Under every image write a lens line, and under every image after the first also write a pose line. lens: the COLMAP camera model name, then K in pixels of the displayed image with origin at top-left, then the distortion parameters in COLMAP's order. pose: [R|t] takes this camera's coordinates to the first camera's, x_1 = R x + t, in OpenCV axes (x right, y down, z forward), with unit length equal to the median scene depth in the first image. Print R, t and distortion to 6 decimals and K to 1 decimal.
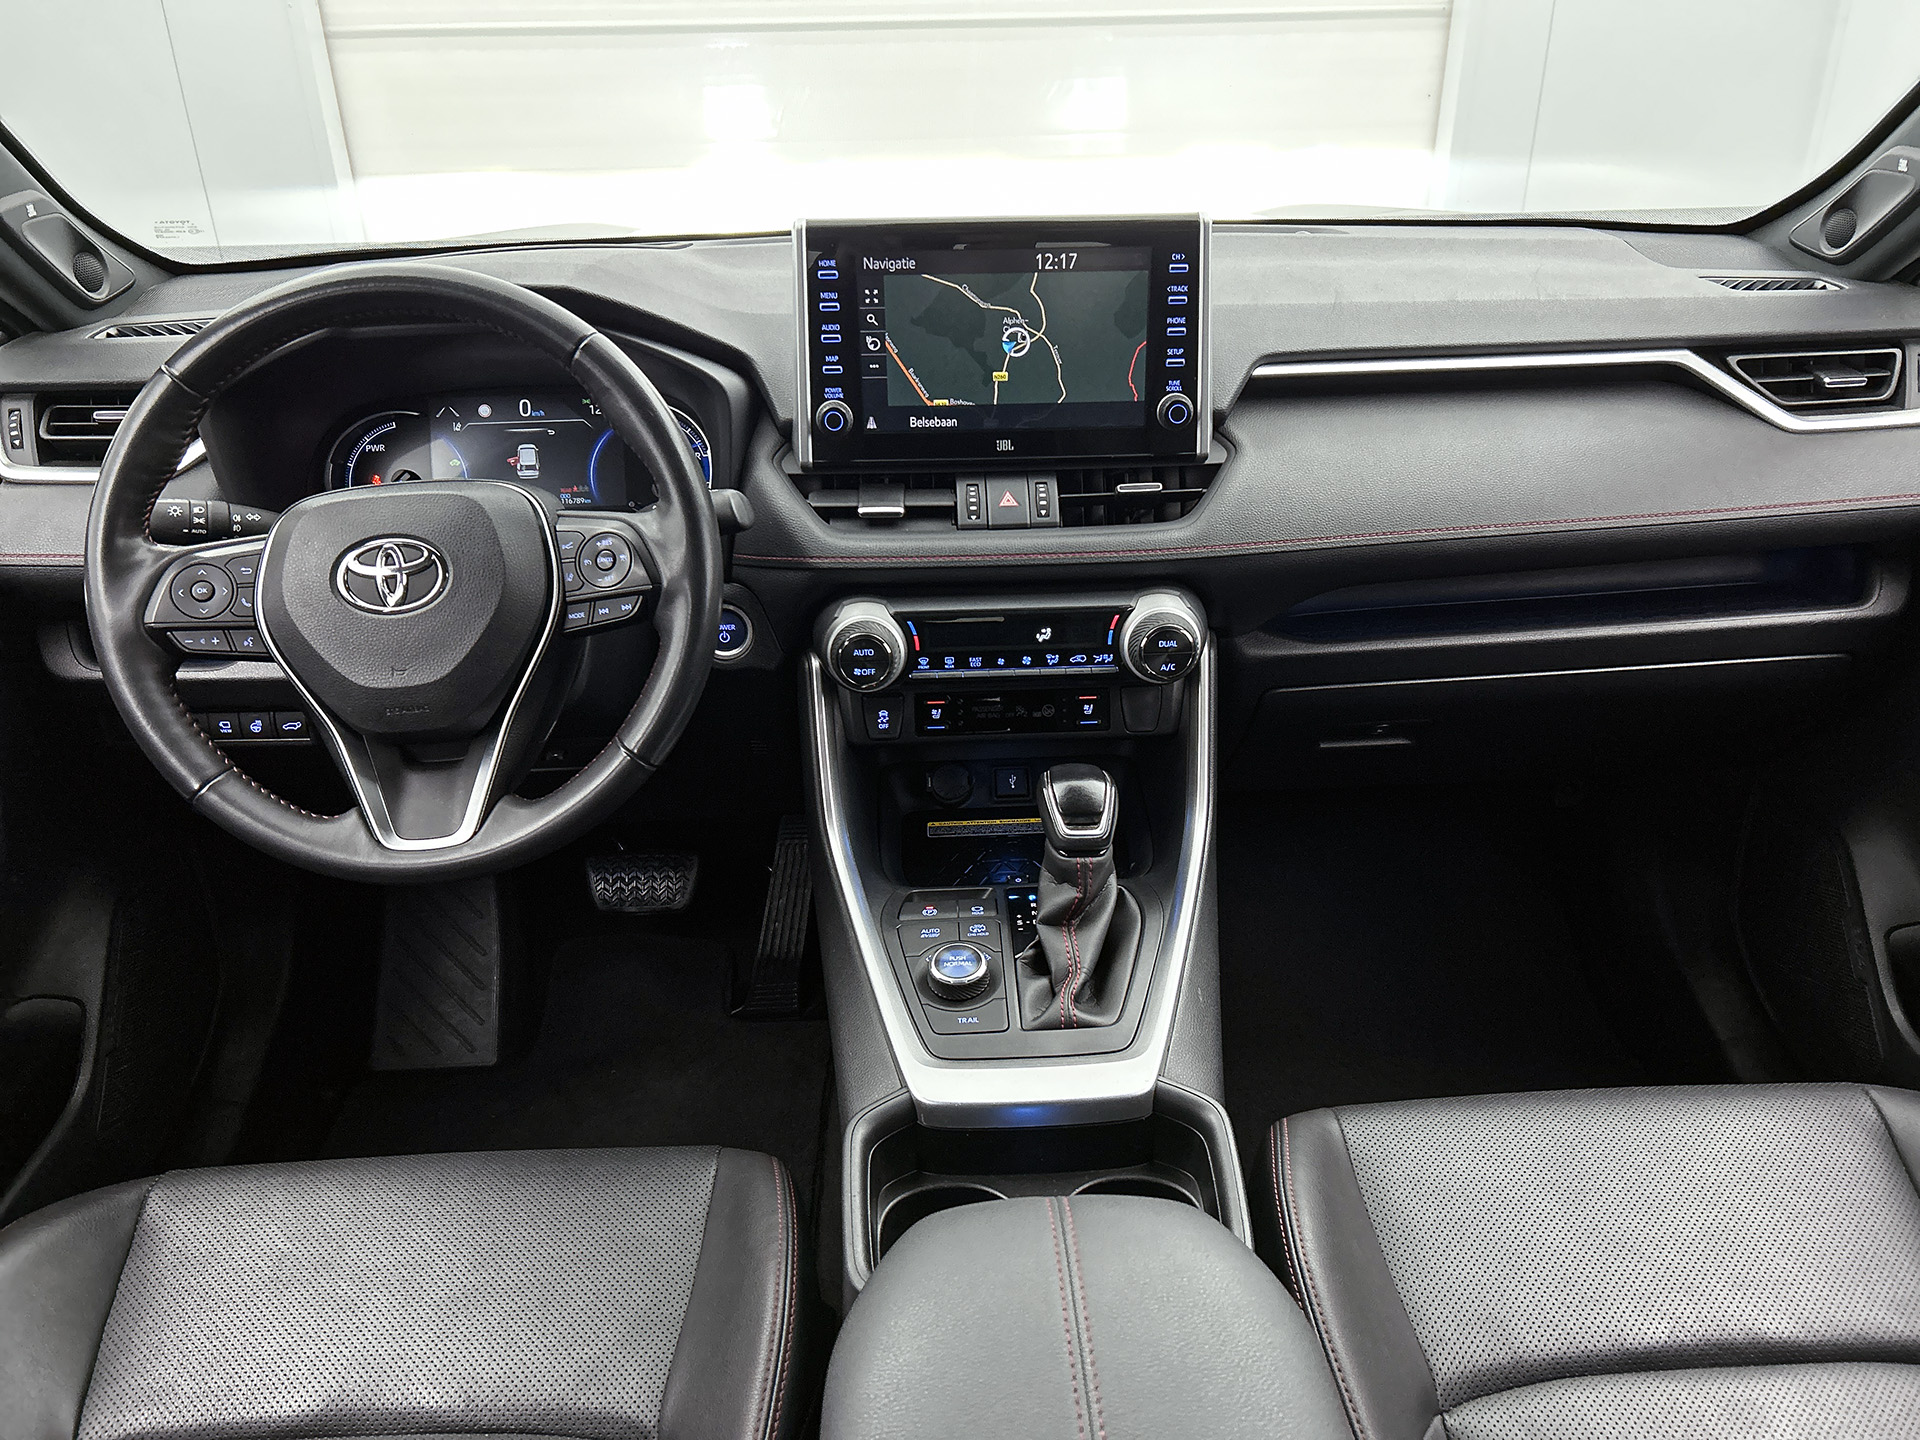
lens RADIAL K [[1478.6, 0, 939.3], [0, 1478.6, 752.5], [0, 0, 1]] dist [0.046844, -0.019579]
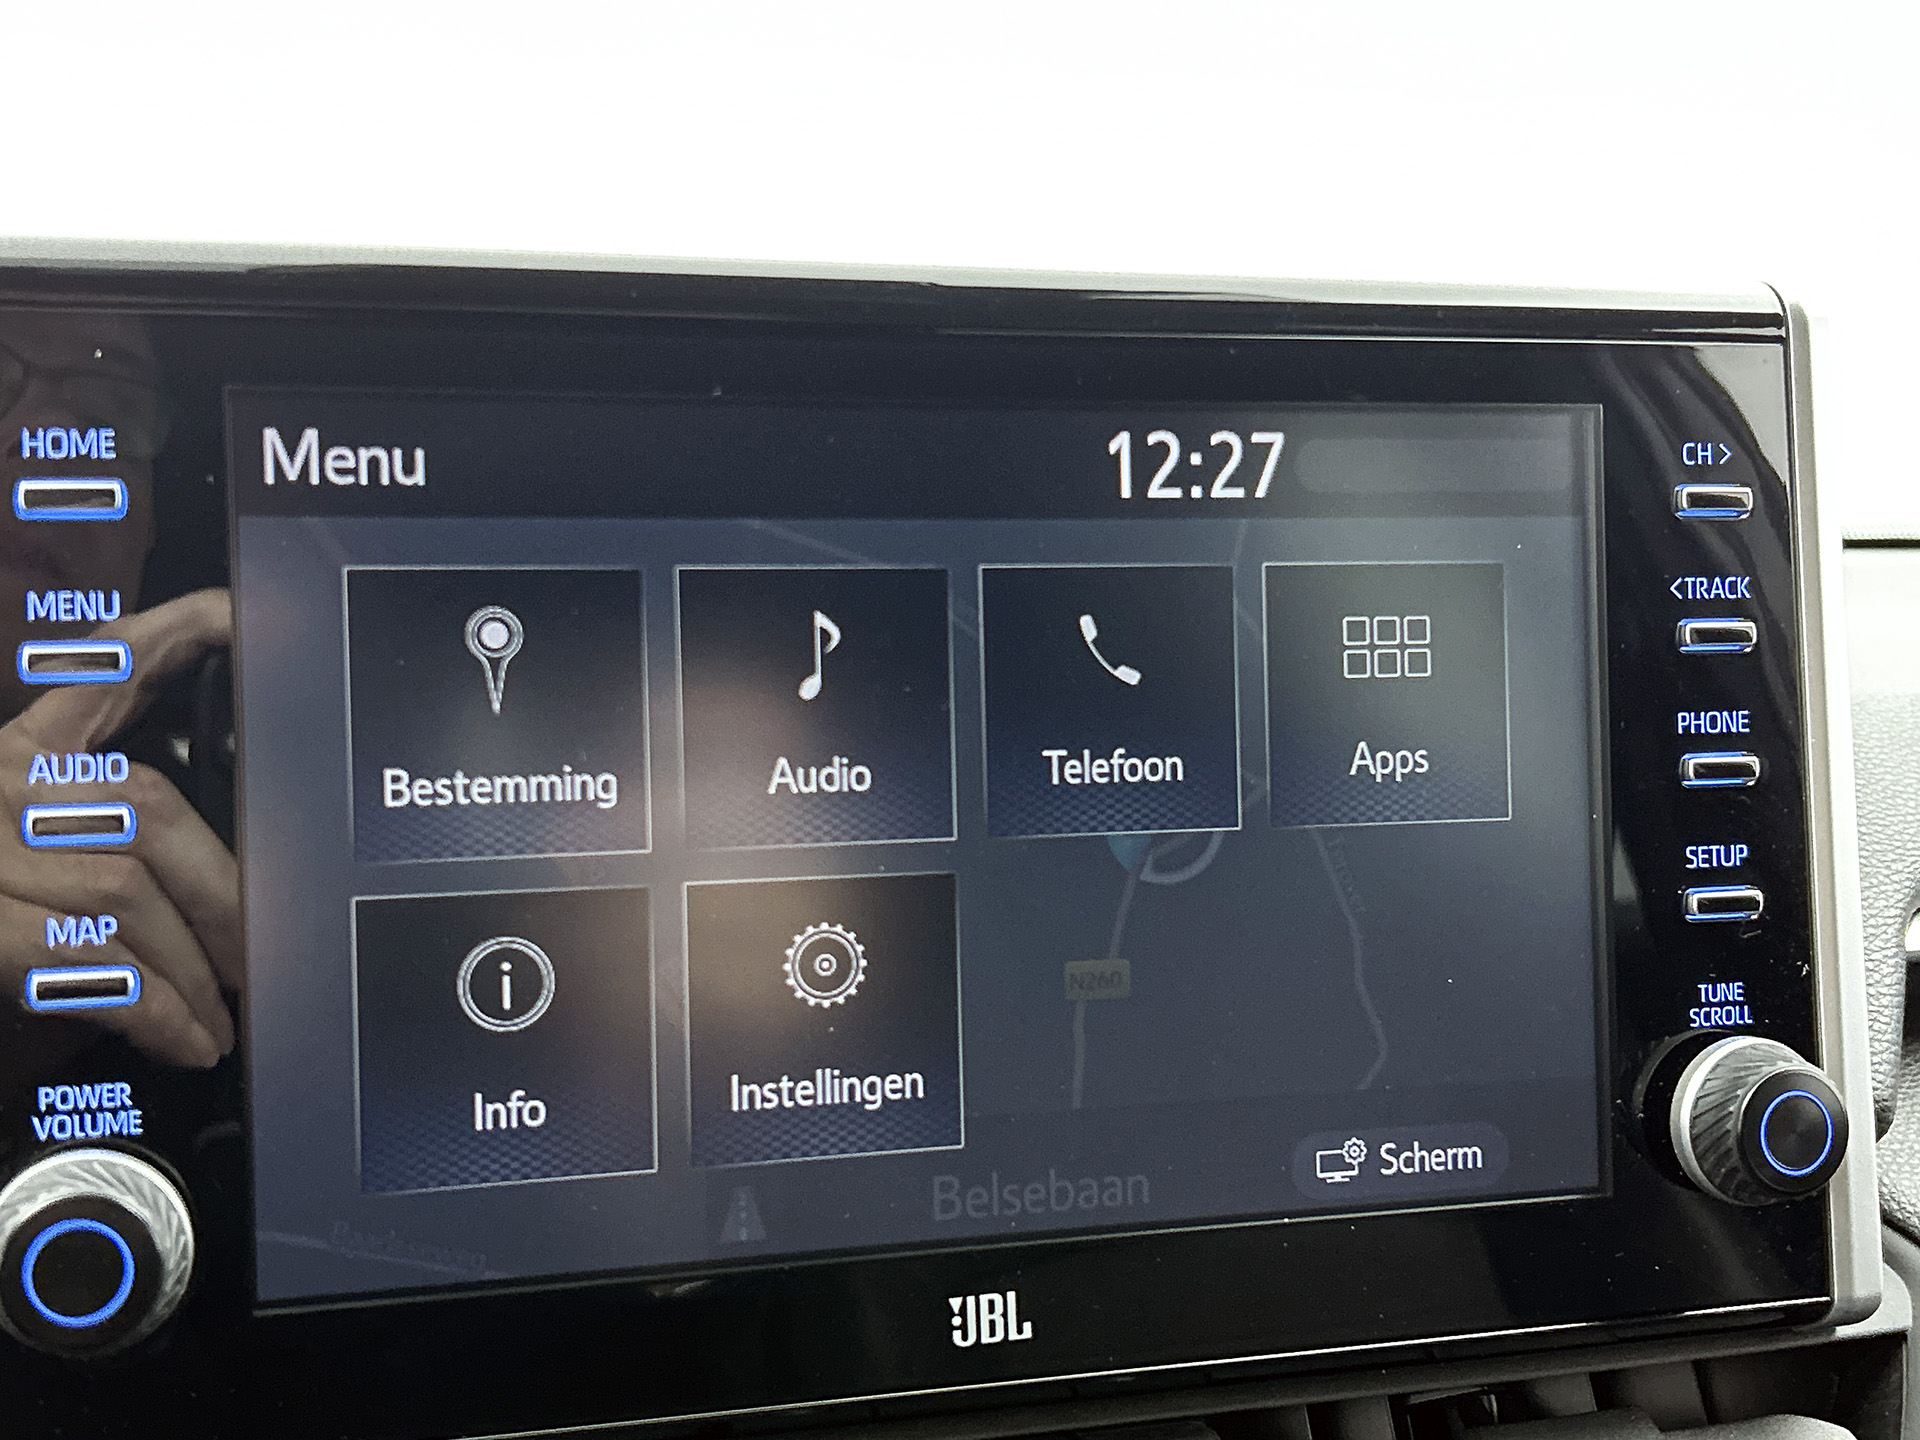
lens RADIAL K [[2298.6, 0, 990.7], [0, 2298.6, 691.5], [0, 0, 1]] dist [-0.019868, 0.000000]
pose [[0.965979, -0.002229, 0.258610, -0.036069], [0.096676, 0.930581, -0.353091, -0.179142], [-0.239870, 0.366080, 0.899137, 0.697598]]
